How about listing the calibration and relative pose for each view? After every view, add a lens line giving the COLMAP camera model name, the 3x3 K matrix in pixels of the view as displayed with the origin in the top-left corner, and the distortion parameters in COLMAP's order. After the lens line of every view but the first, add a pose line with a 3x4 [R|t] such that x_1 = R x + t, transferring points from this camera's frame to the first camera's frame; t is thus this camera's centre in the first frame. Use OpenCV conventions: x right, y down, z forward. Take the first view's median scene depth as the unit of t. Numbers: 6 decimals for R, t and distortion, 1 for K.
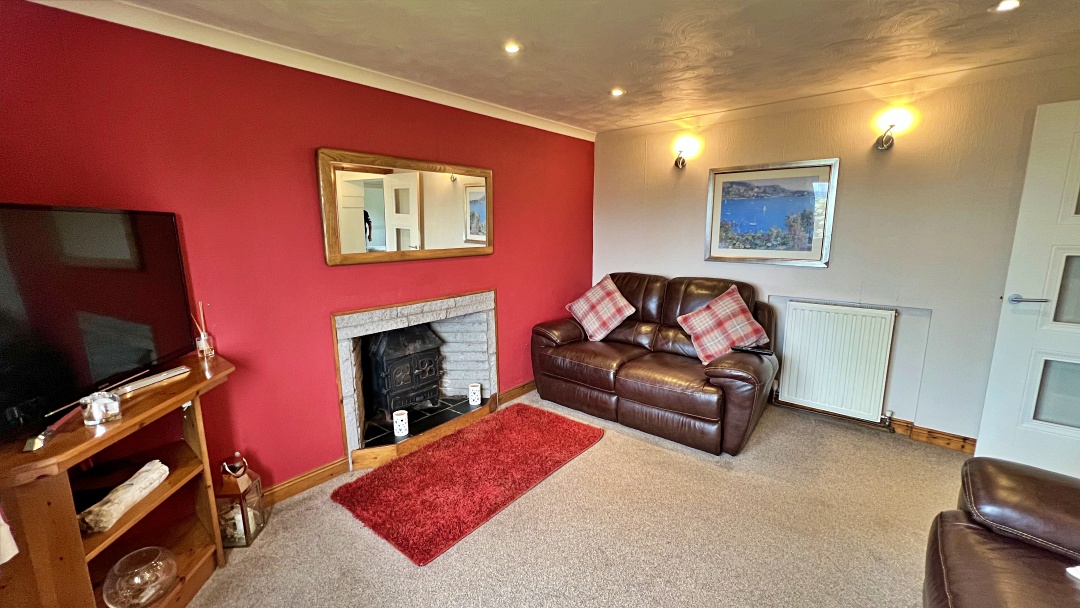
lens RADIAL K [[433.0, 0, 547.3], [0, 433.0, 303.6], [0, 0, 1]] dist [0.000464, 0.000428]
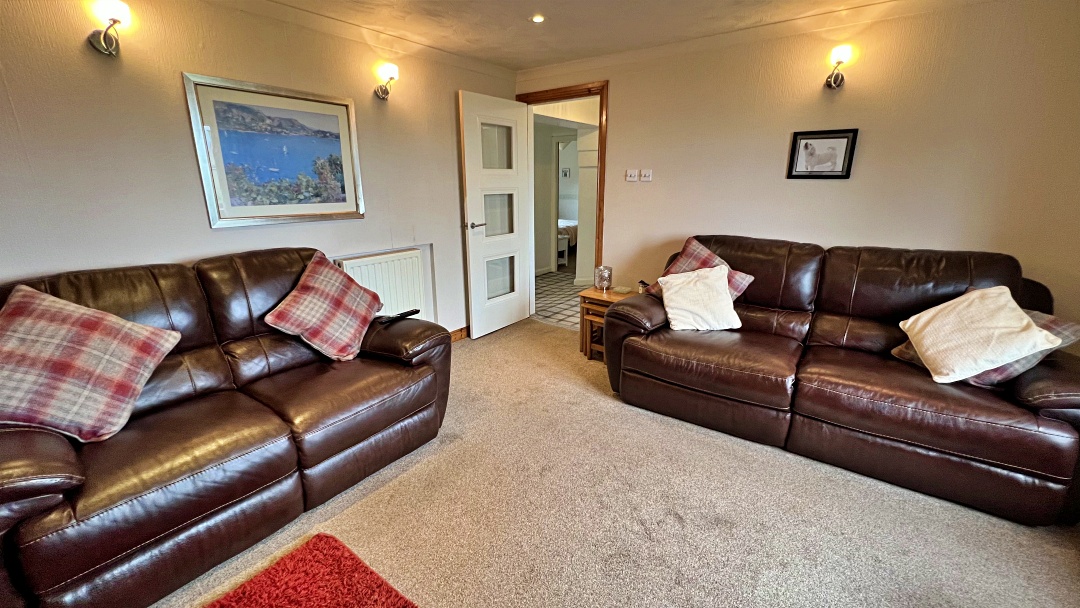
lens RADIAL K [[433.0, 0, 539.5], [0, 433.0, 301.5], [0, 0, 1]] dist [0.000464, 0.000428]
pose [[-0.043737, -0.258673, 0.964974, -0.328503], [0.182926, 0.947496, 0.262278, -0.085355], [-0.982153, 0.187990, 0.005877, 0.618412]]
